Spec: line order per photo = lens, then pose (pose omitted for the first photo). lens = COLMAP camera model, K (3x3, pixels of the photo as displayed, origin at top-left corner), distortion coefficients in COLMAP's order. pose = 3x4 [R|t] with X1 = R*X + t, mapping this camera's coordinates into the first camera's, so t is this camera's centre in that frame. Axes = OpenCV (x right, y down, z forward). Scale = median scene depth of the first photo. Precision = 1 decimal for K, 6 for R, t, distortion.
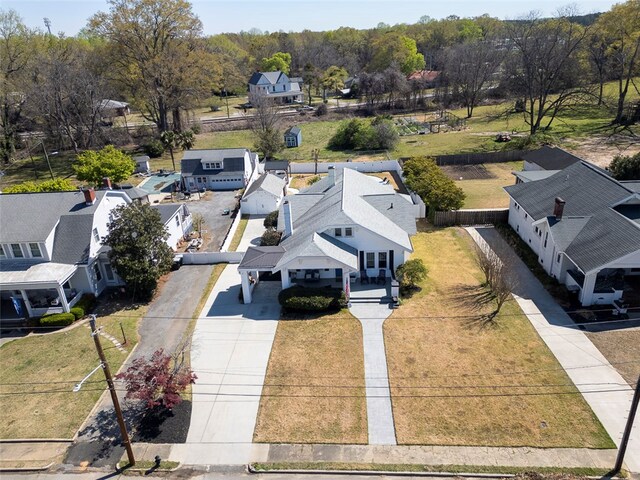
lens RADIAL K [[439.3, 0, 320.0], [0, 439.3, 240.0], [0, 0, 1]] dist [0.082631, -0.067716]
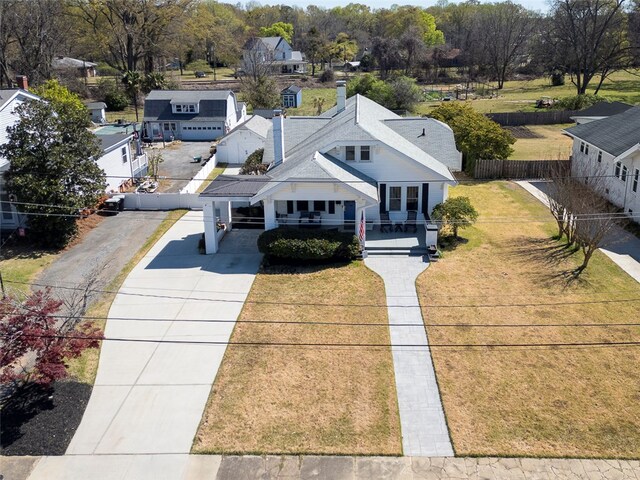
lens RADIAL K [[438.9, 0, 339.6], [0, 438.9, 239.0], [0, 0, 1]] dist [0.036443, -0.004457]
pose [[0.998058, 0.036009, 0.050823, -0.005526], [-0.027177, 0.985944, -0.164851, 0.227393], [-0.056044, 0.163149, 0.985008, 0.334920]]
